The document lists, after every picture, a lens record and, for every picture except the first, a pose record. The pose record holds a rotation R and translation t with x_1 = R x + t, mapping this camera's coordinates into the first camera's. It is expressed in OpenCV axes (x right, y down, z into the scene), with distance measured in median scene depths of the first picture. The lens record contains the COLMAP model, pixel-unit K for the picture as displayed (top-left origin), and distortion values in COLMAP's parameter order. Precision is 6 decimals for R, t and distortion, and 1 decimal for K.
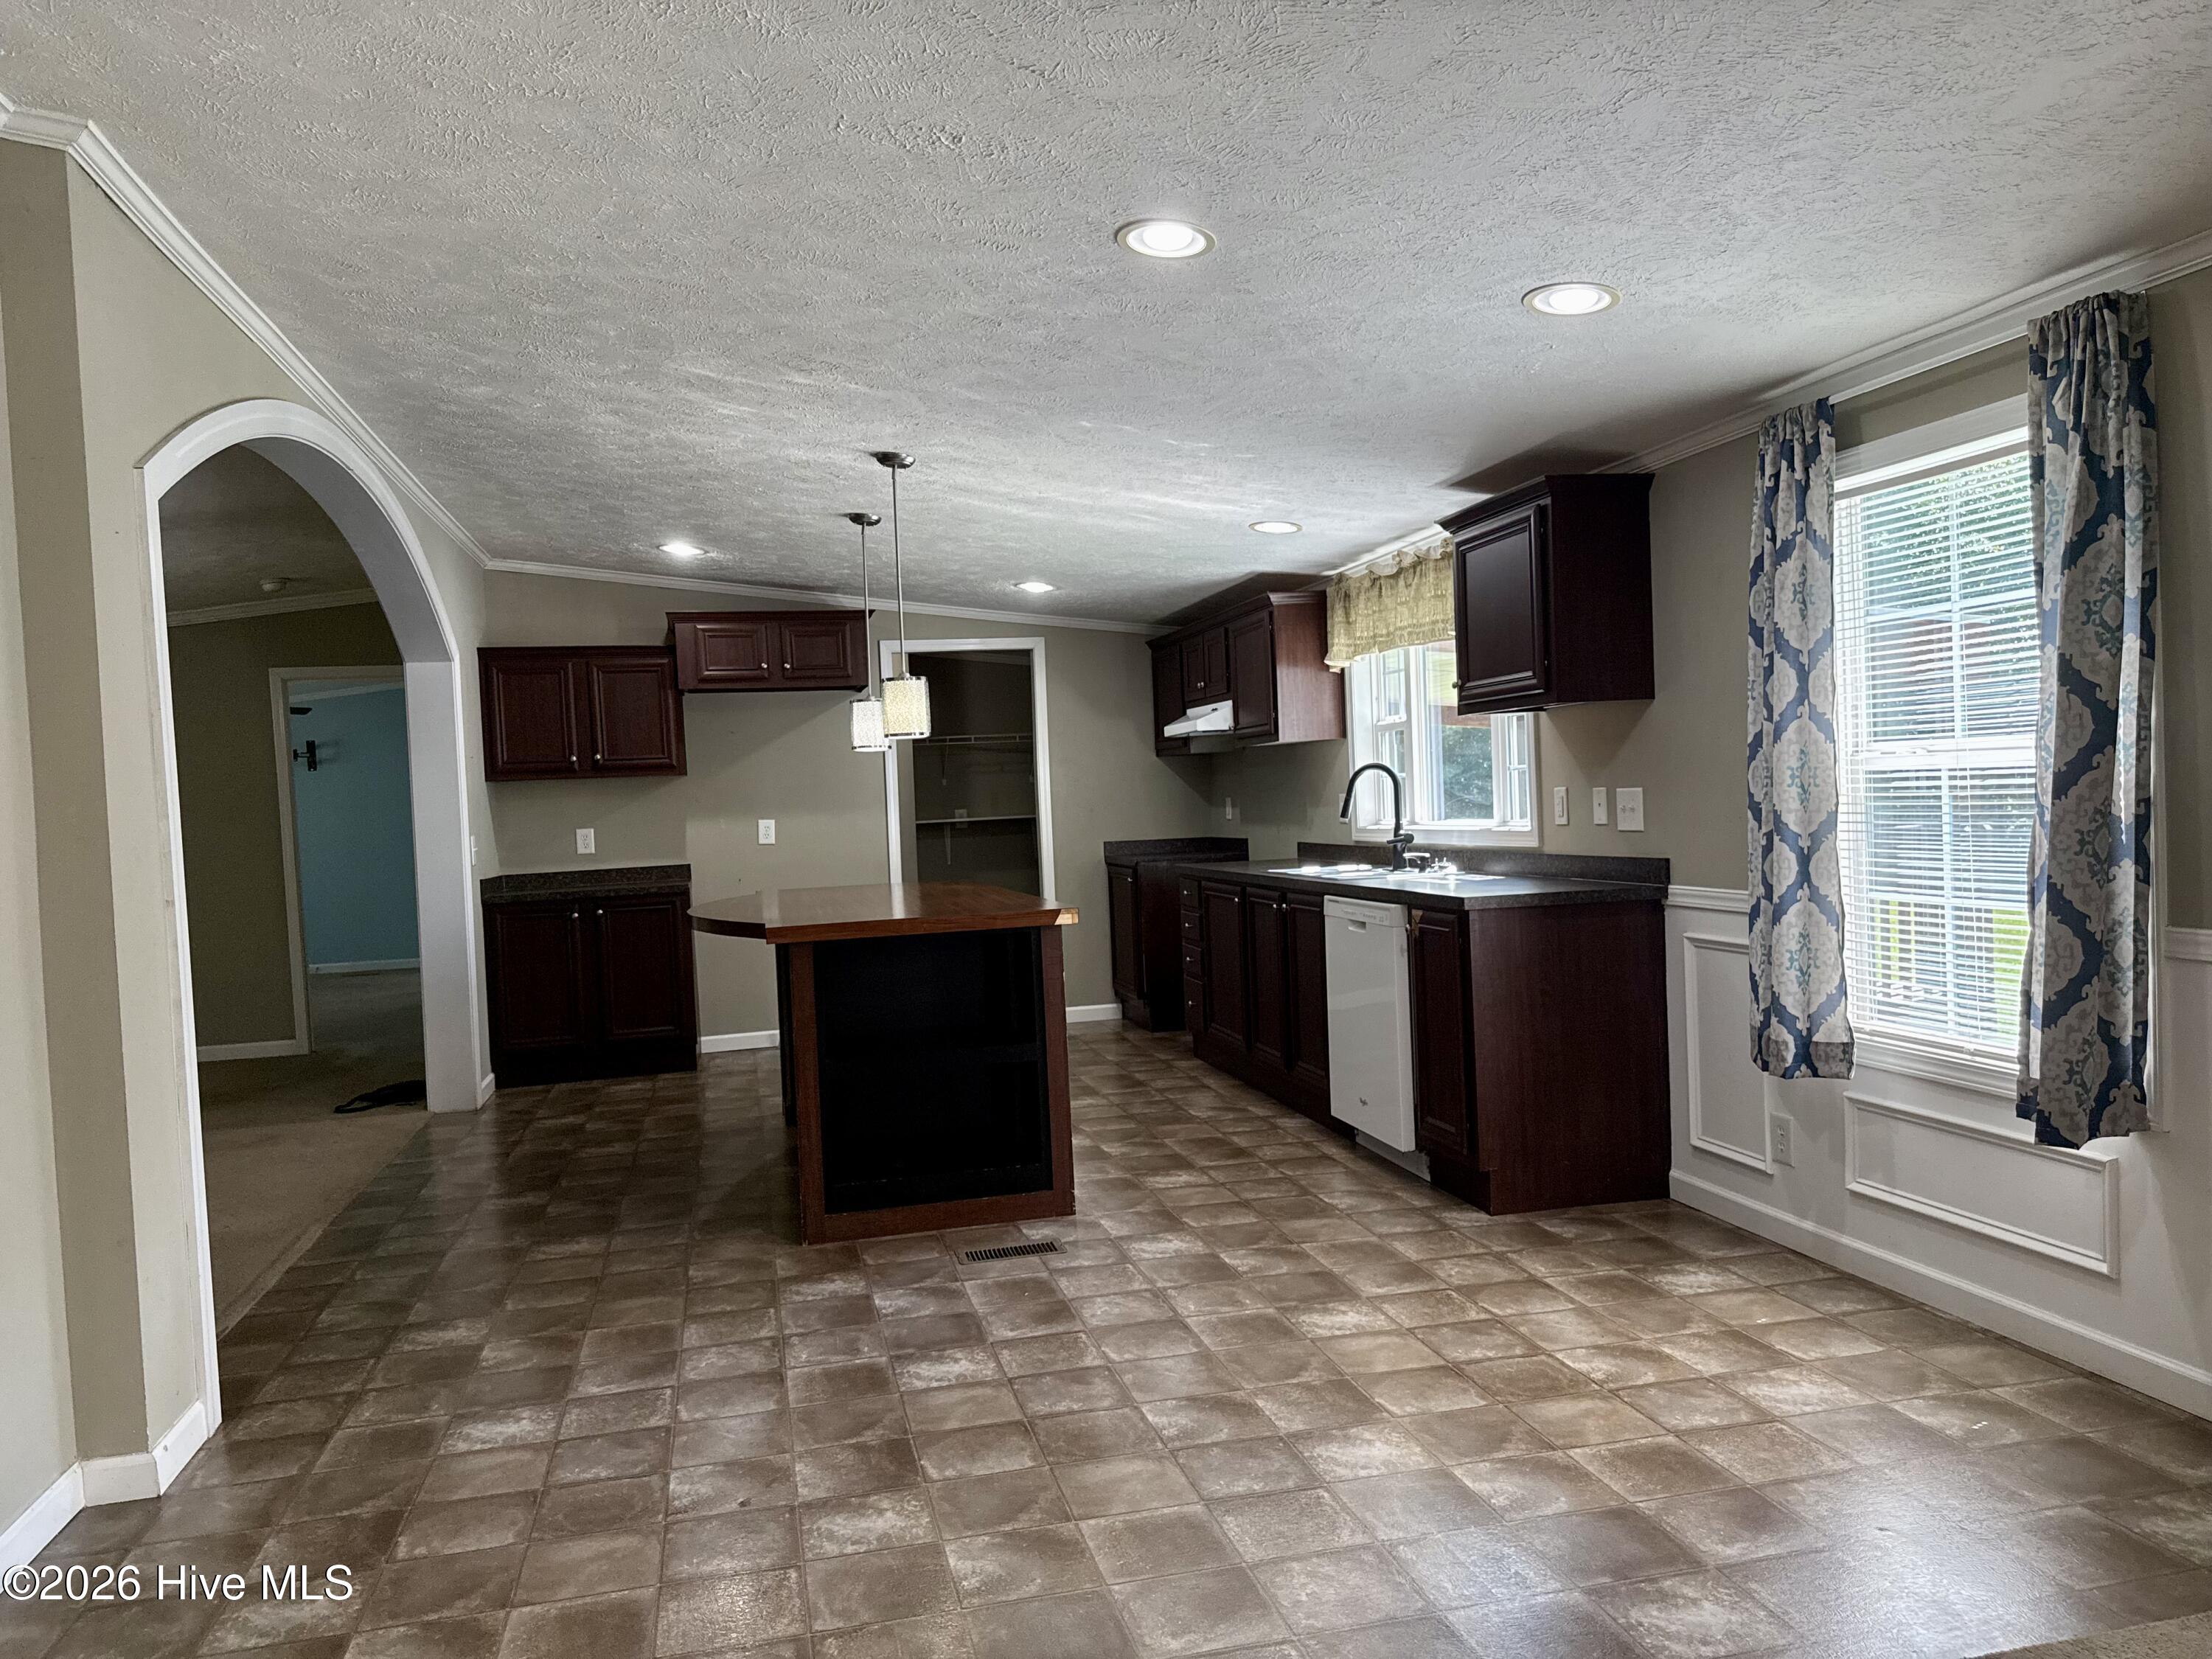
lens RADIAL K [[1524.2, 0, 1089.5], [0, 1524.2, 846.4], [0, 0, 1]] dist [0.195892, -0.334578]
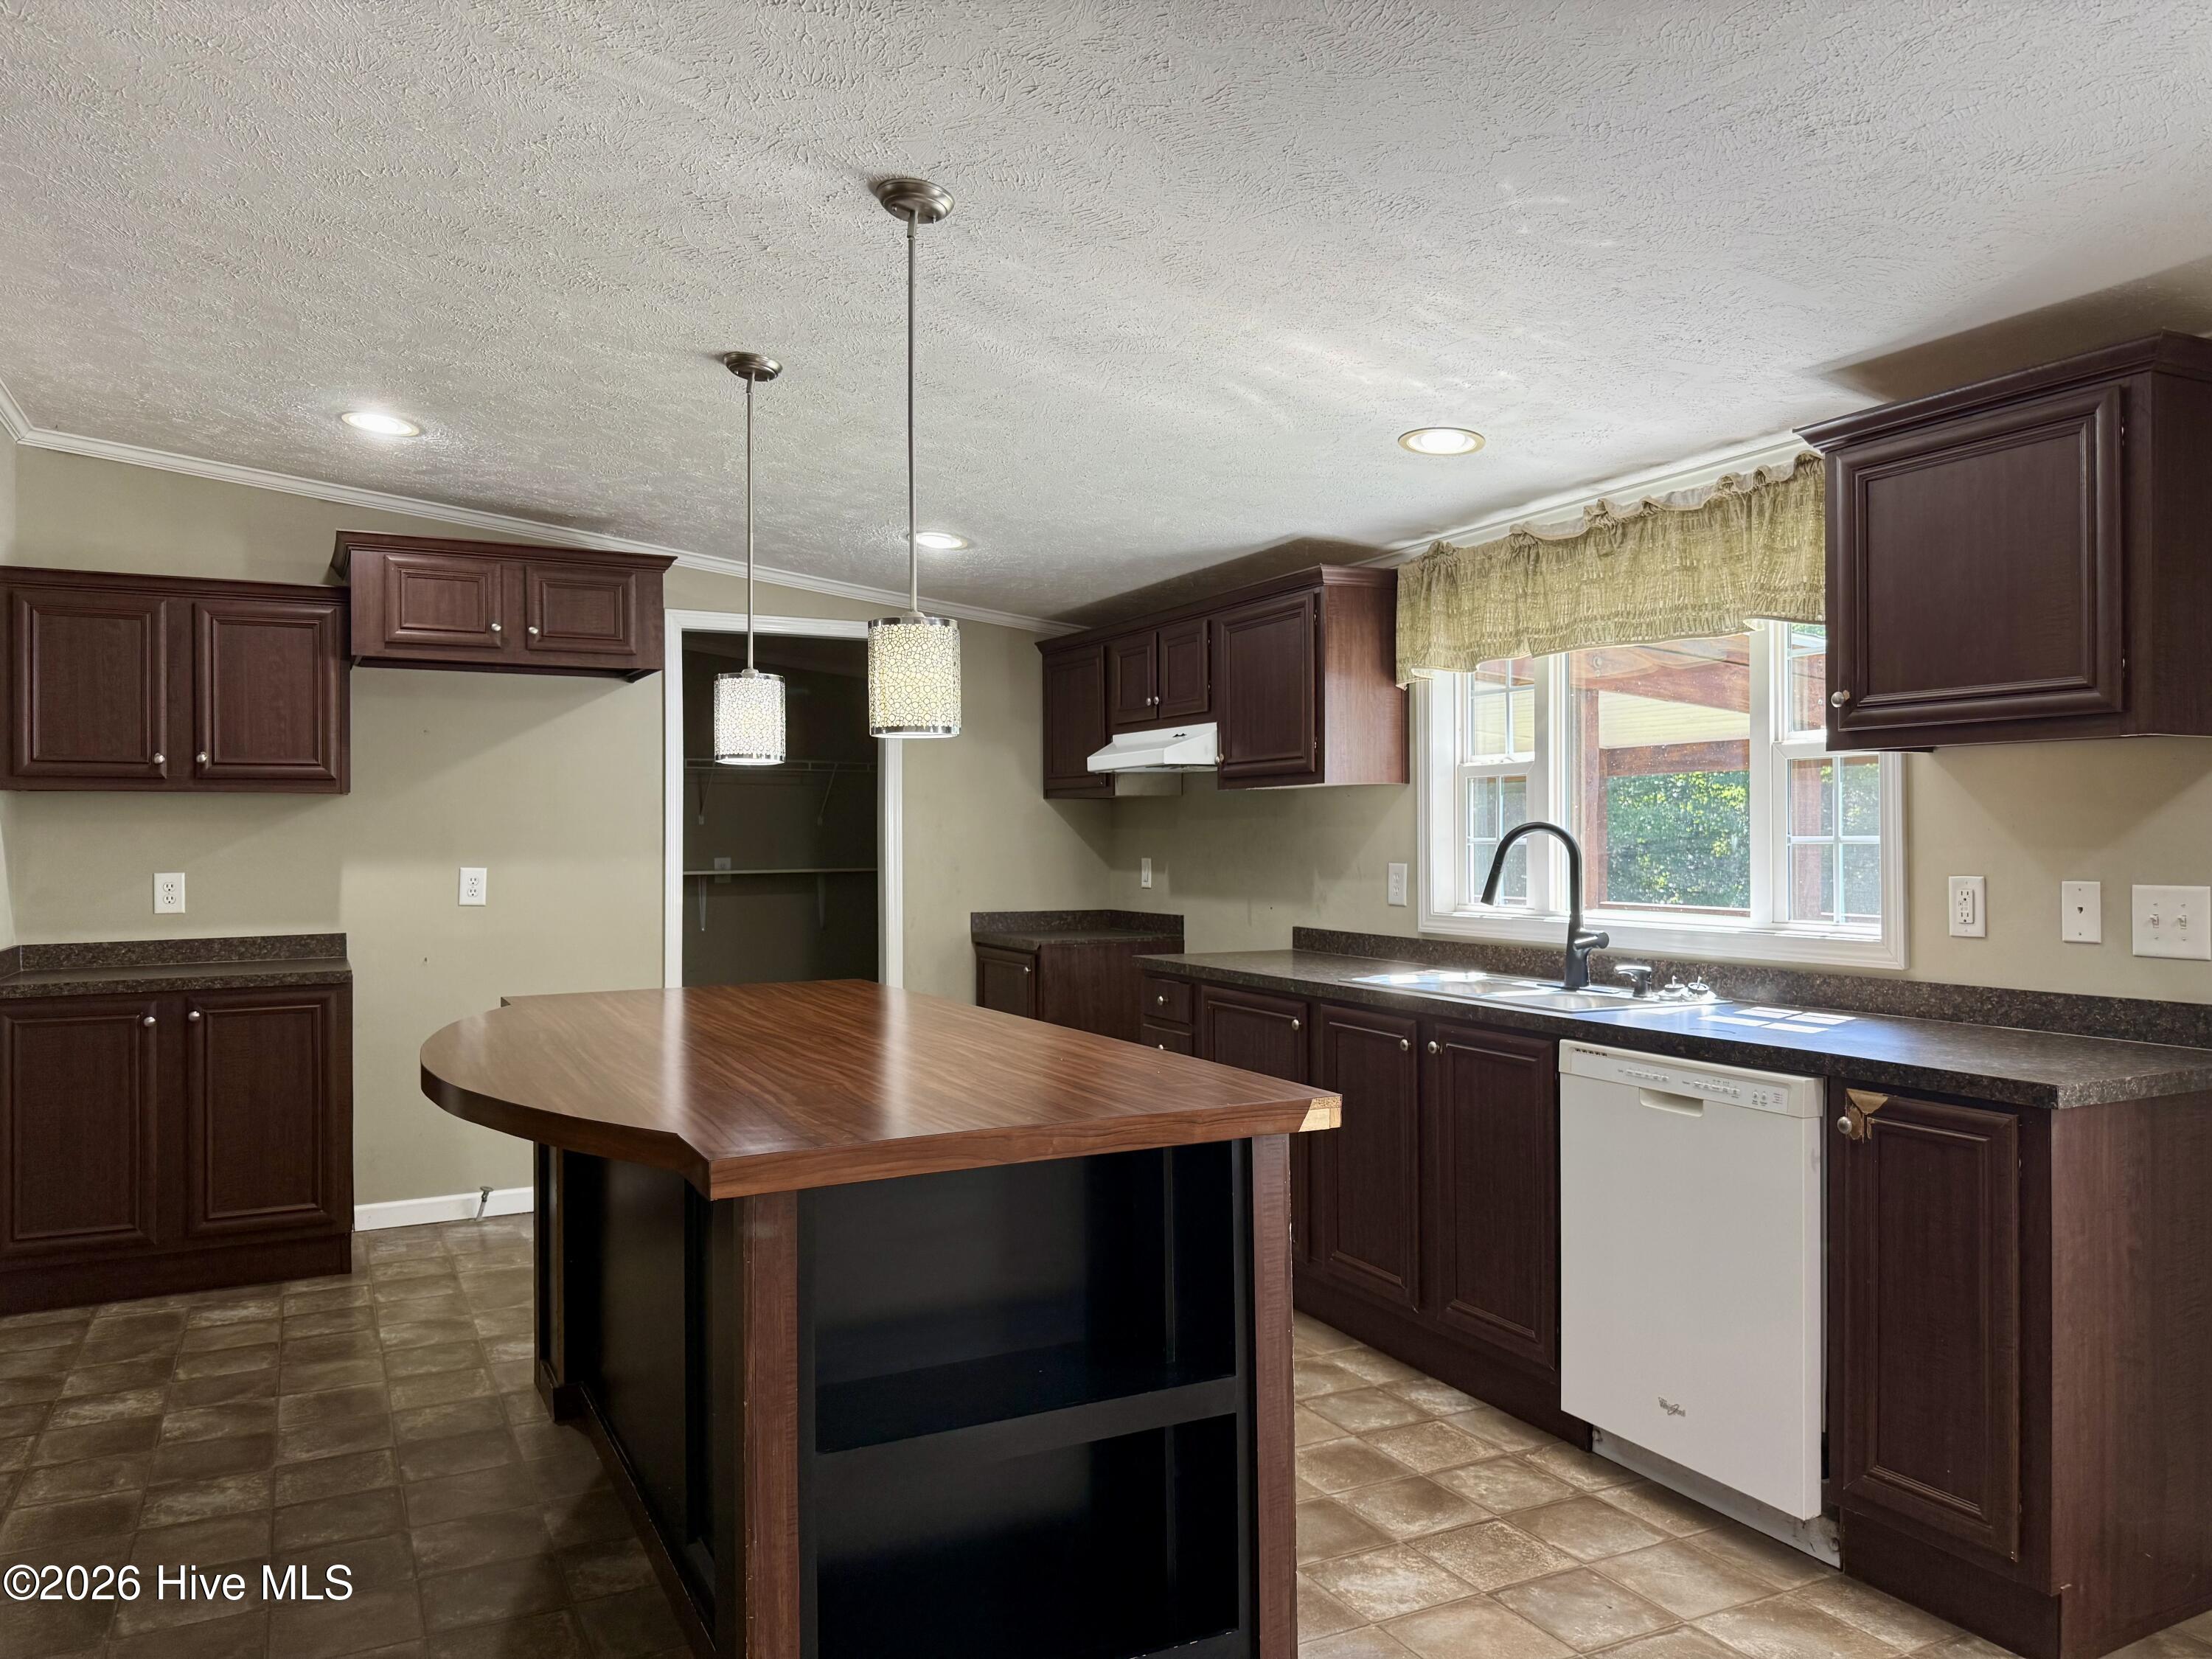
lens RADIAL K [[1530.9, 0, 1101.5], [0, 1530.9, 840.8], [0, 0, 1]] dist [0.104214, -0.141905]
pose [[0.970315, 0.038998, 0.238678, -0.131185], [-0.030329, 0.998744, -0.039889, -0.012483], [-0.239934, 0.031466, 0.970279, 0.352688]]
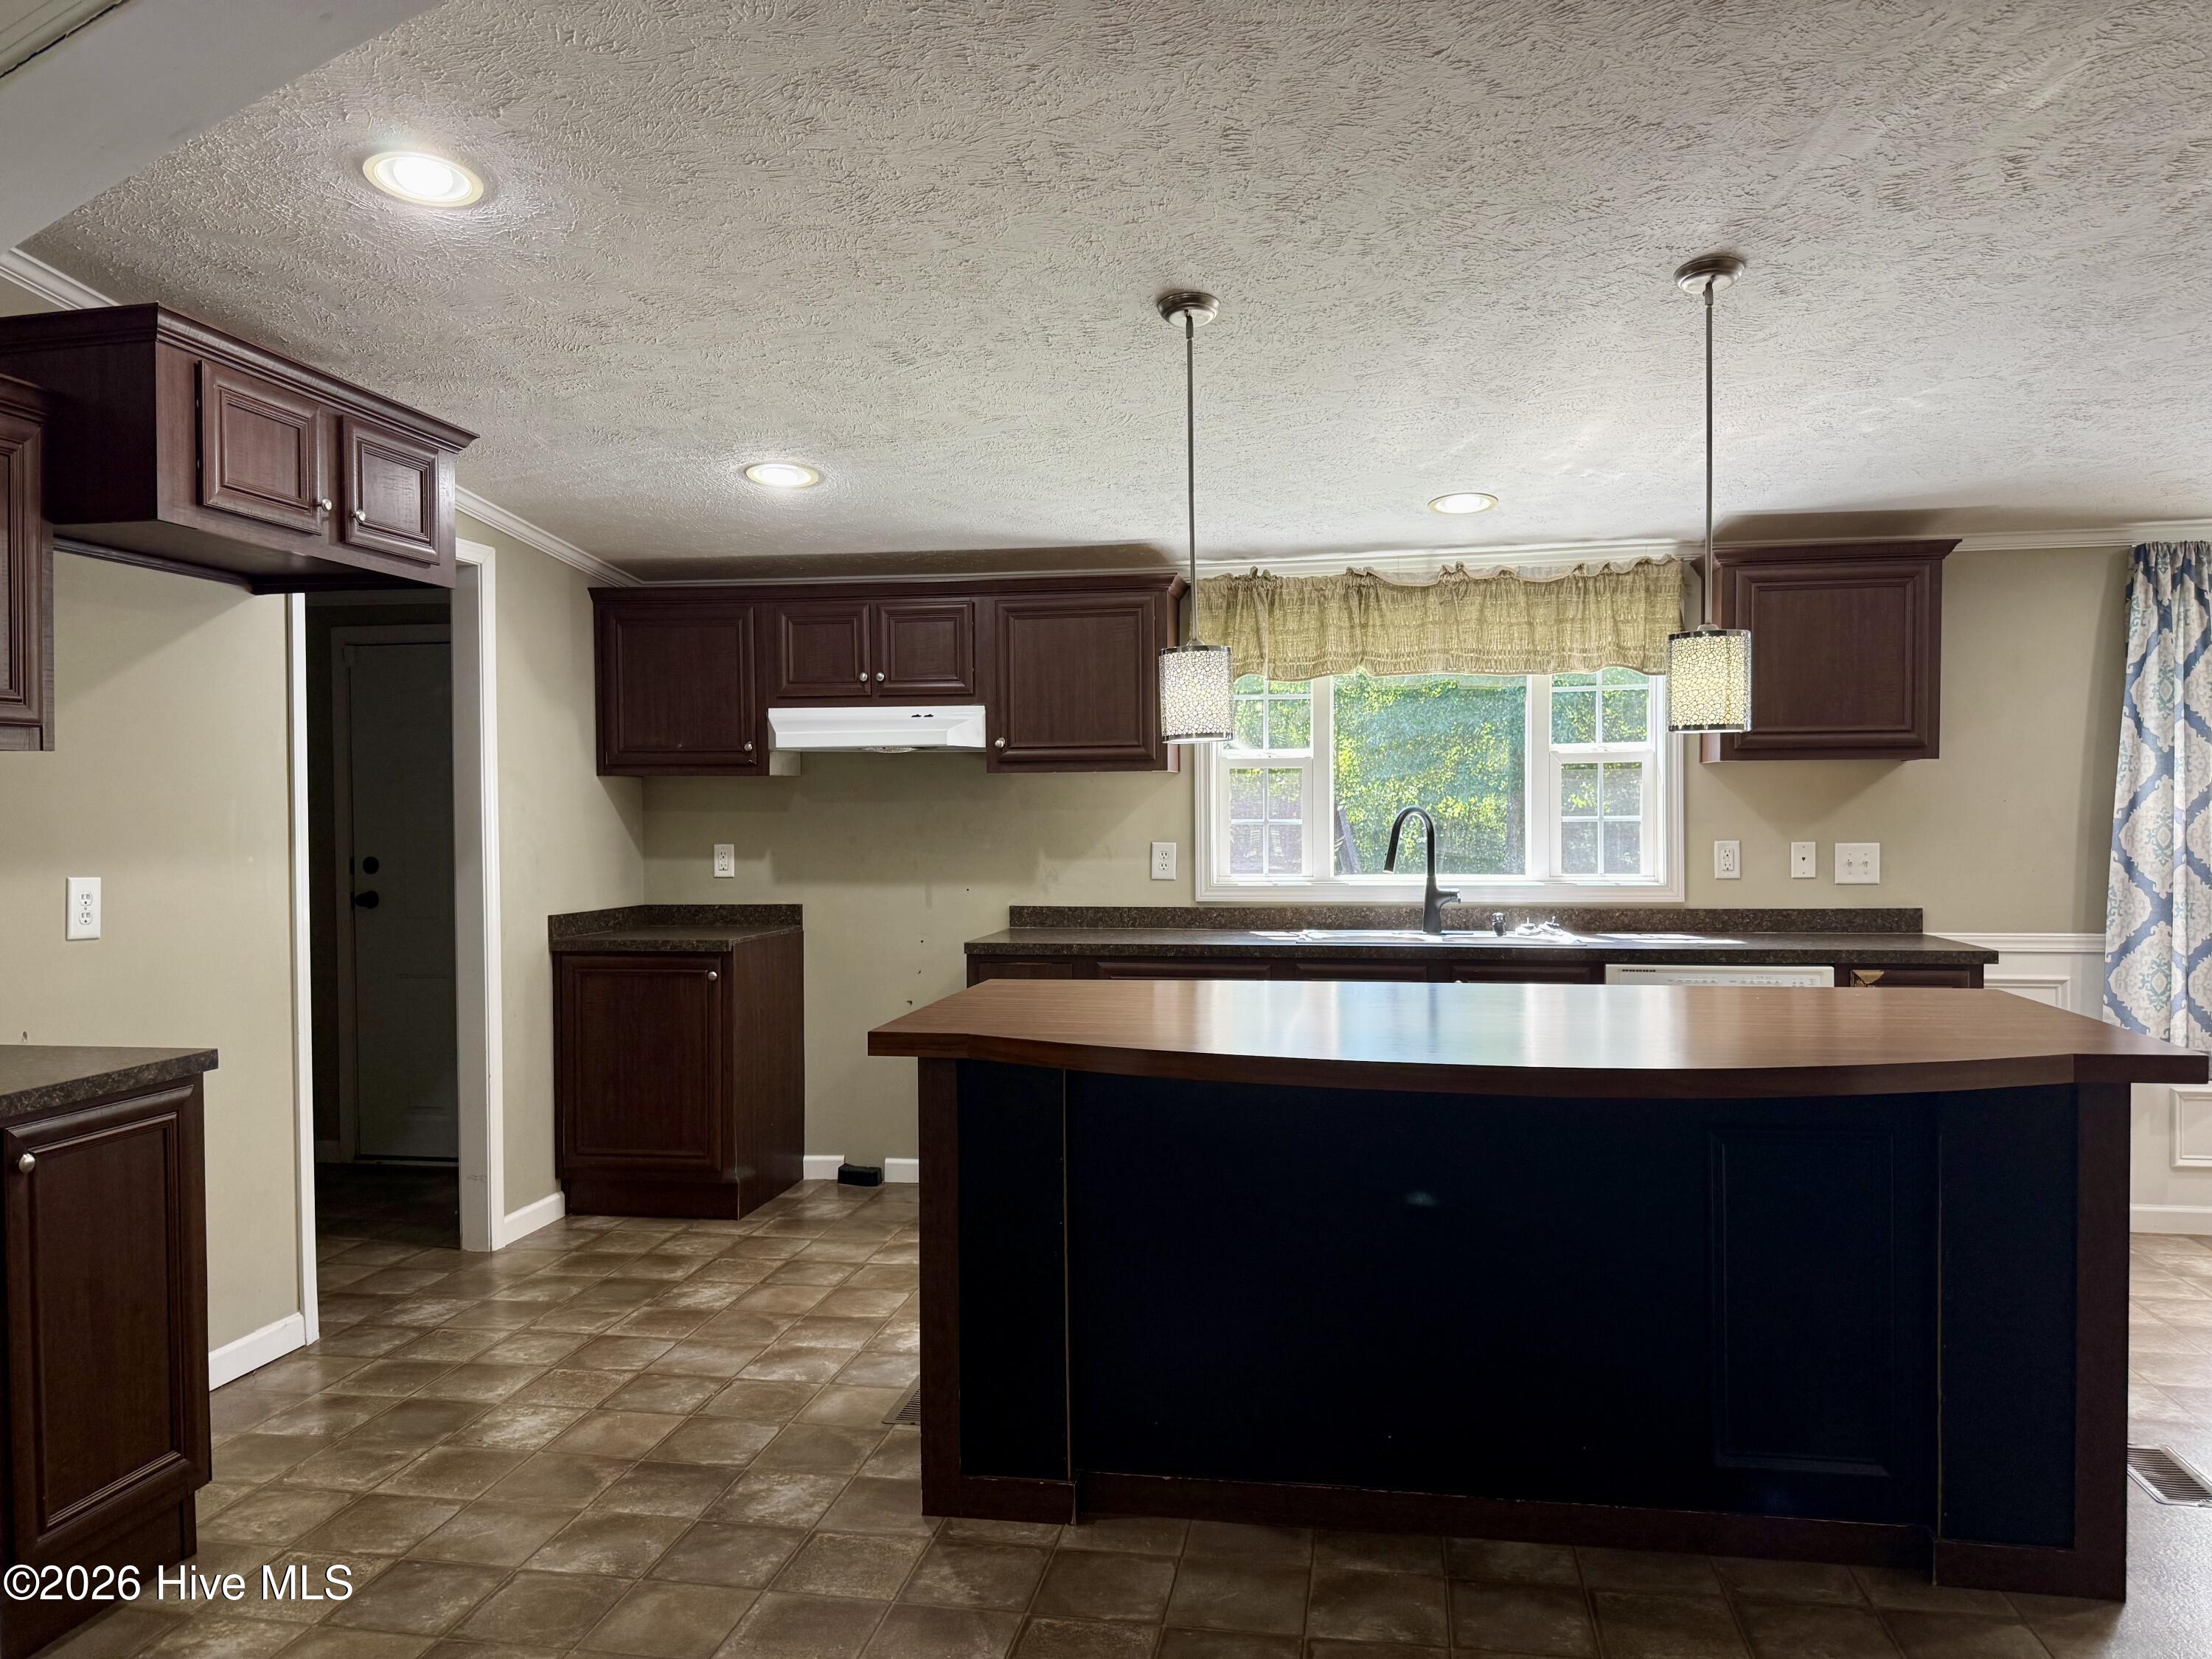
lens RADIAL K [[1524.2, 0, 1089.5], [0, 1524.2, 846.4], [0, 0, 1]] dist [0.195892, -0.334578]
pose [[0.405480, 0.017632, 0.913934, -0.565317], [0.020101, 0.999400, -0.028199, -0.010705], [-0.913883, 0.029805, 0.404882, 0.711376]]
